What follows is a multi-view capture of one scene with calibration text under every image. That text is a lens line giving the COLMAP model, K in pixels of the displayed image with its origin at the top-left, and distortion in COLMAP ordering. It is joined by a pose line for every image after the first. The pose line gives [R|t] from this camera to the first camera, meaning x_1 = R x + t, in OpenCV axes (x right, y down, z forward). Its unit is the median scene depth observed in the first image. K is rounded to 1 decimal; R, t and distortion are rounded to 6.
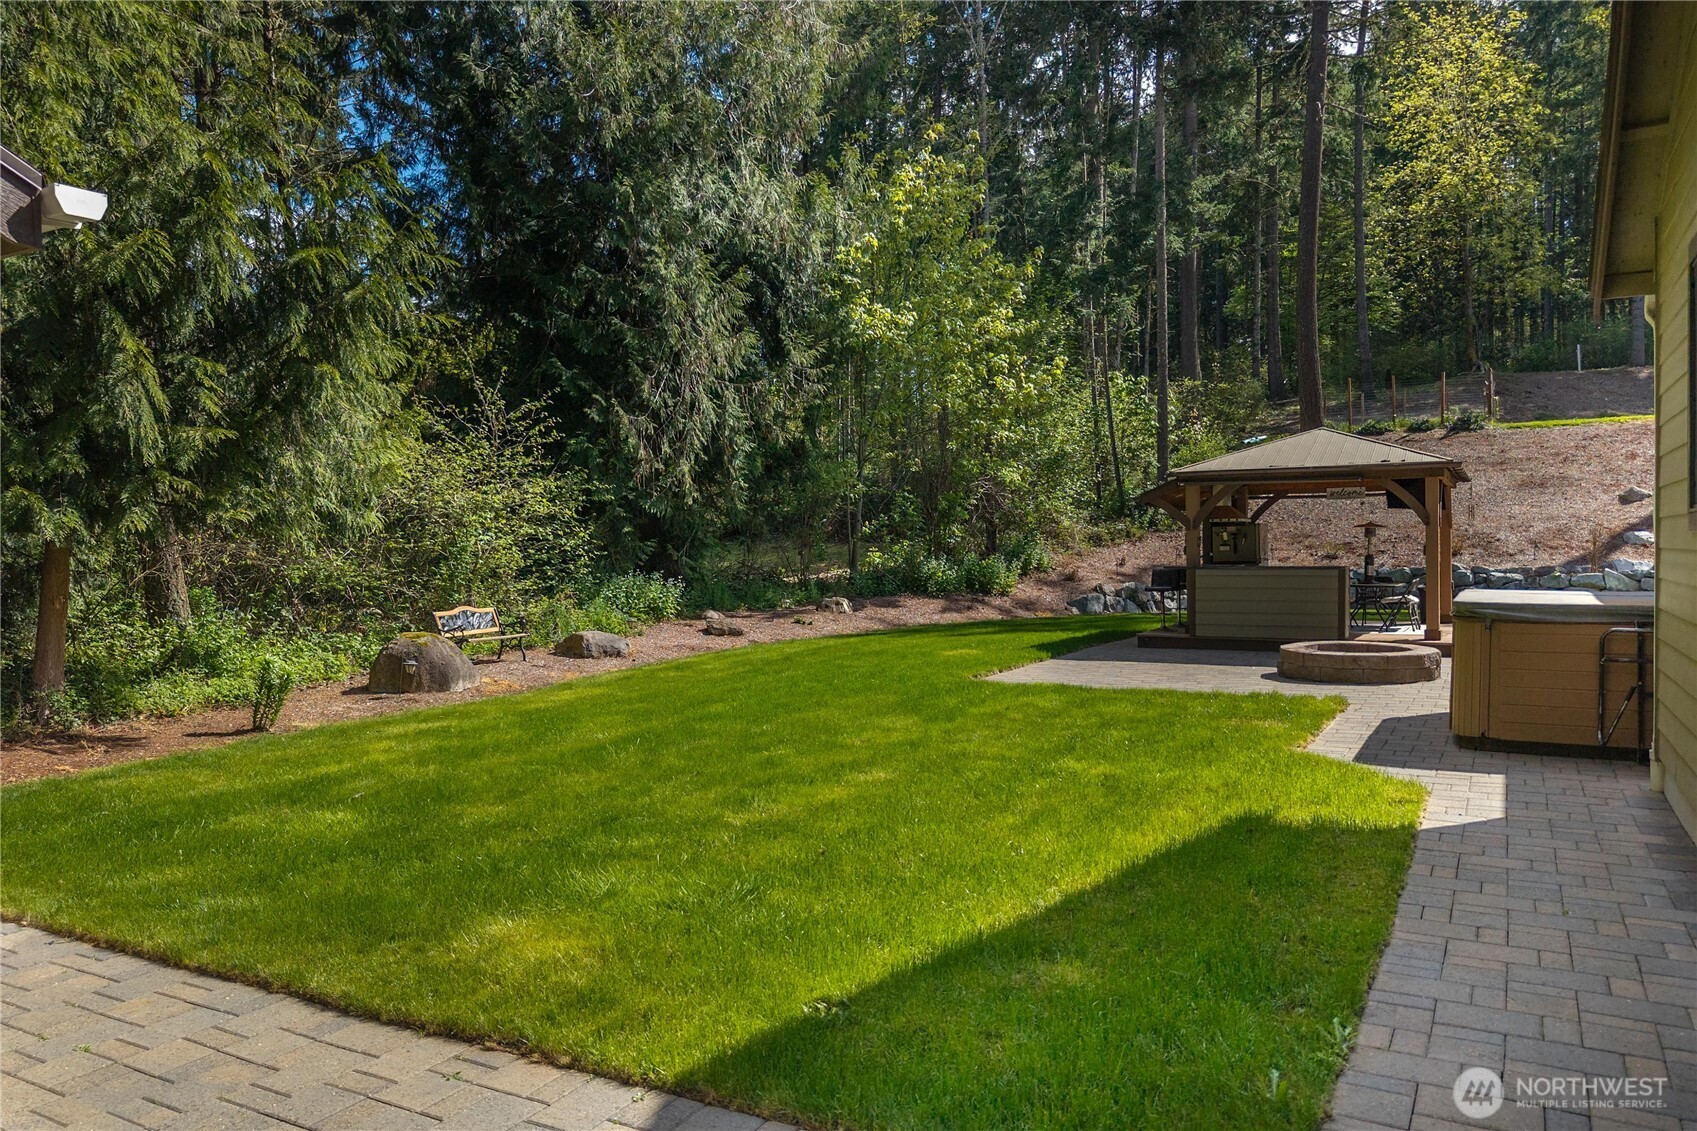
lens RADIAL K [[1166.3, 0, 848.7], [0, 1166.3, 571.4], [0, 0, 1]] dist [0.011269, -0.005363]
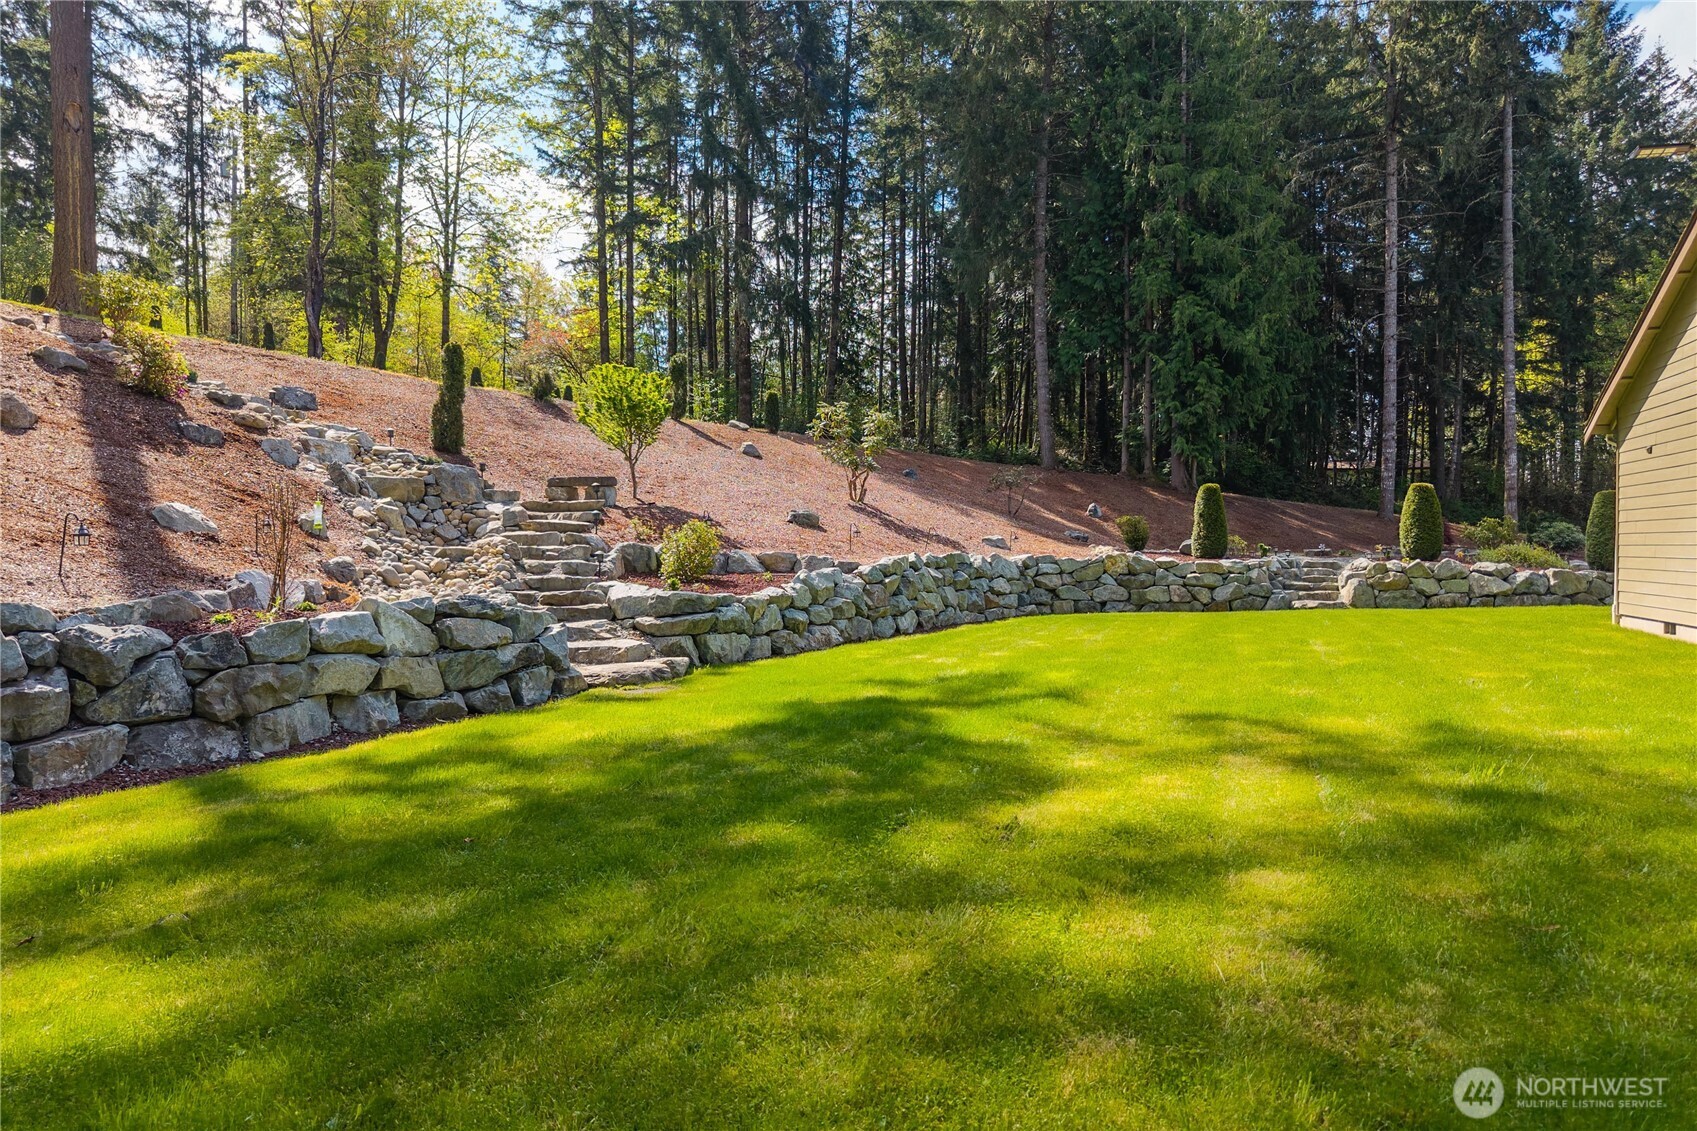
lens RADIAL K [[1166.3, 0, 848.7], [0, 1166.3, 571.4], [0, 0, 1]] dist [0.011269, -0.005363]
pose [[-0.203313, 0.001870, 0.979112, 0.186008], [0.027880, 0.999604, 0.003881, -0.005585], [-0.978717, 0.028086, -0.203284, 0.651554]]
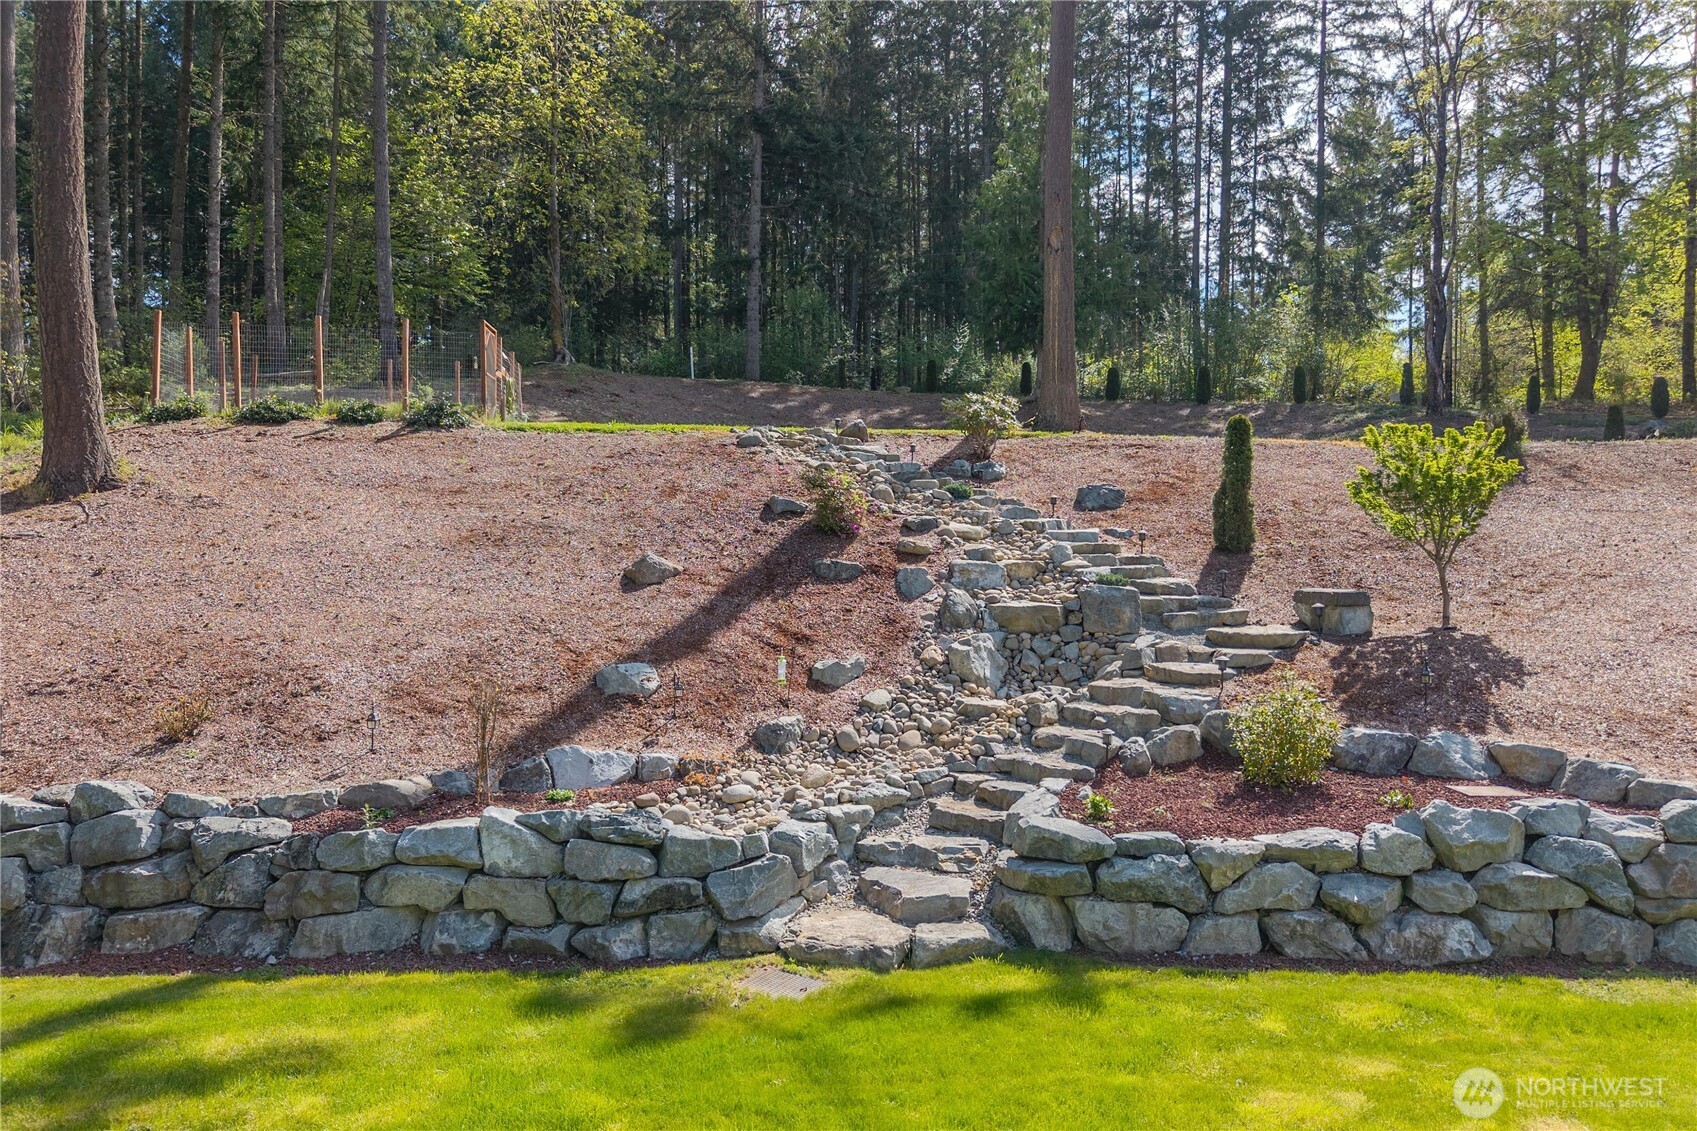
lens RADIAL K [[1166.3, 0, 848.7], [0, 1166.3, 571.4], [0, 0, 1]] dist [0.011269, -0.005363]
pose [[0.807271, 0.009448, 0.590105, 0.370895], [-0.001693, 0.999905, -0.013692, -0.048037], [-0.590178, 0.010054, 0.807211, 0.460189]]
